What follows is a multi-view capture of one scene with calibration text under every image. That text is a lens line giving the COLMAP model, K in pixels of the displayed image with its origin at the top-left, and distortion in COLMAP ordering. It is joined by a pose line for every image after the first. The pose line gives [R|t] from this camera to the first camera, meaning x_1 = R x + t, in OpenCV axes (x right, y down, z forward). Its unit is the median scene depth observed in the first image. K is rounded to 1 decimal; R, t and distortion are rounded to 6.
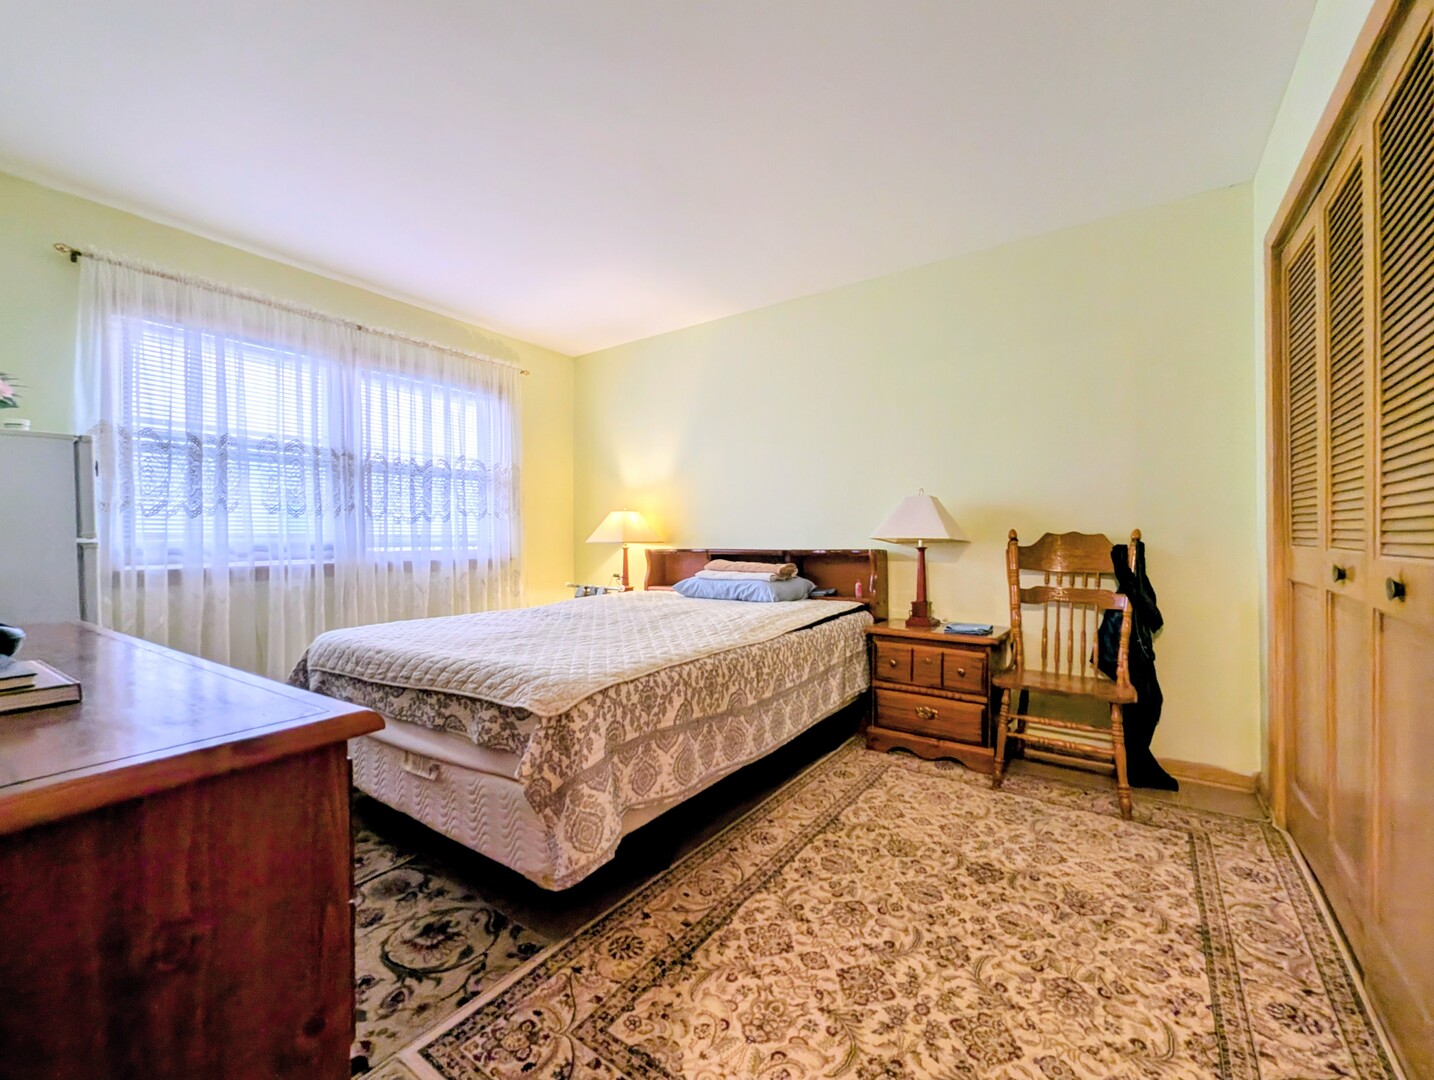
lens RADIAL K [[596.3, 0, 716.1], [0, 596.3, 539.8], [0, 0, 1]] dist [0.001319, -0.001171]
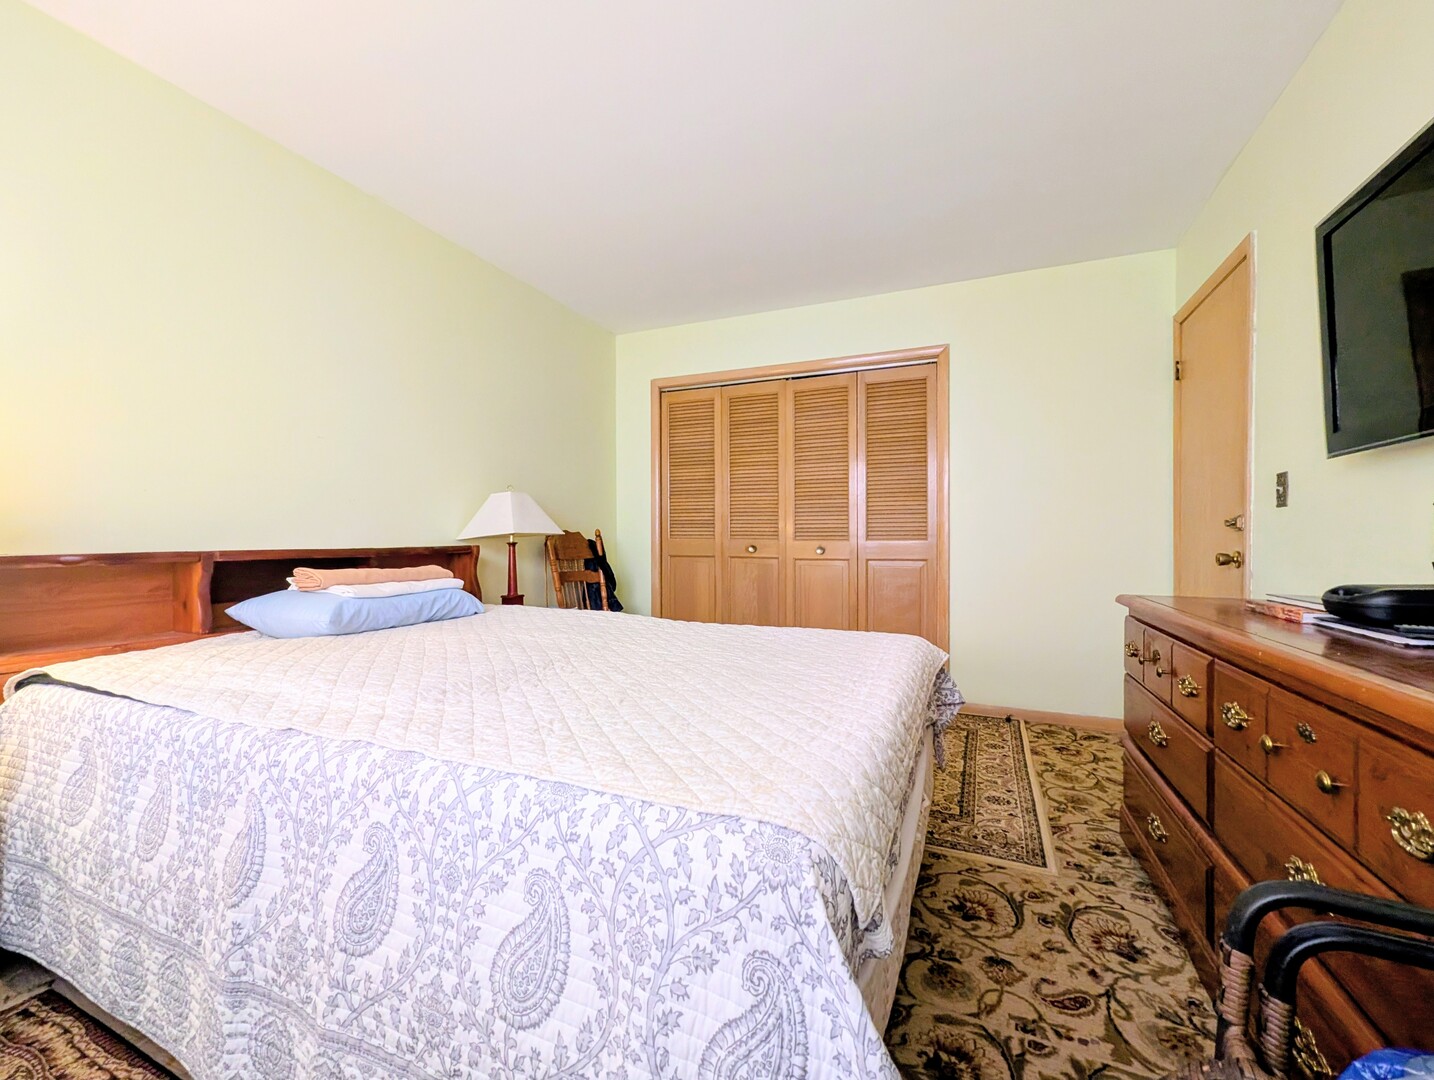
lens RADIAL K [[596.3, 0, 716.1], [0, 596.3, 539.8], [0, 0, 1]] dist [0.001319, -0.001171]
pose [[-0.198604, 0.000200, 0.980080, -0.901201], [0.004263, 0.999991, 0.000660, 0.010785], [-0.980070, 0.004310, -0.198603, 1.052060]]
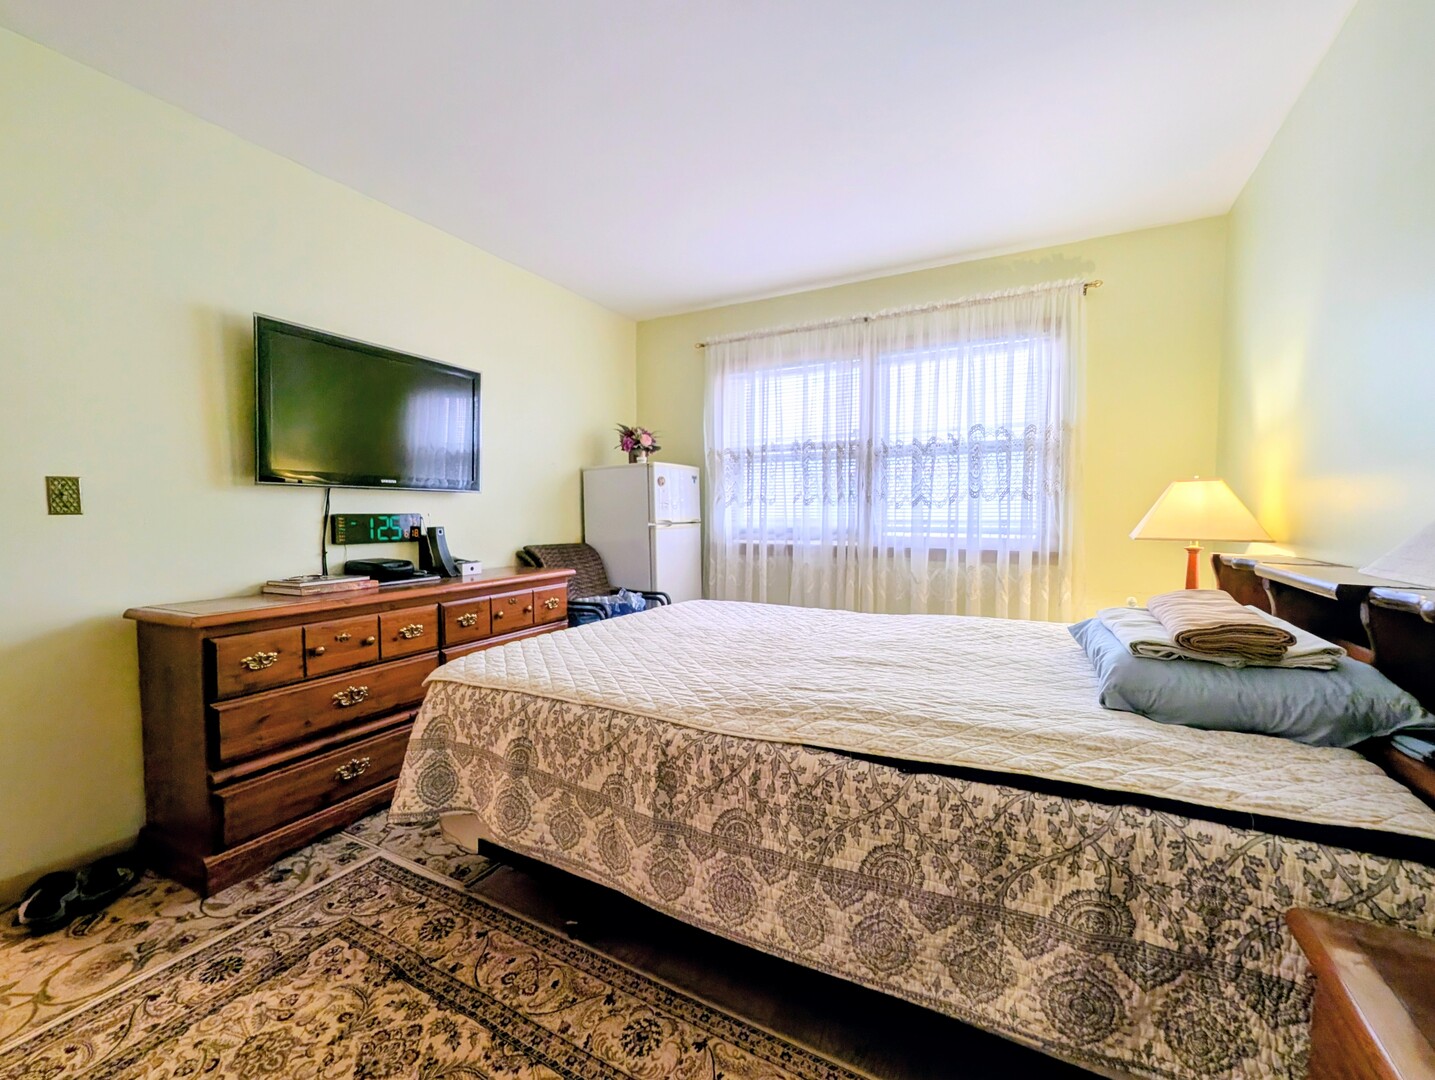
lens RADIAL K [[596.7, 0, 716.6], [0, 596.7, 539.8], [0, 0, 1]] dist [0.001319, -0.001171]
pose [[0.113702, 0.048987, -0.992306, 0.567937], [-0.002625, 0.998795, 0.049007, -0.033598], [0.993511, -0.002968, 0.113693, 0.851987]]
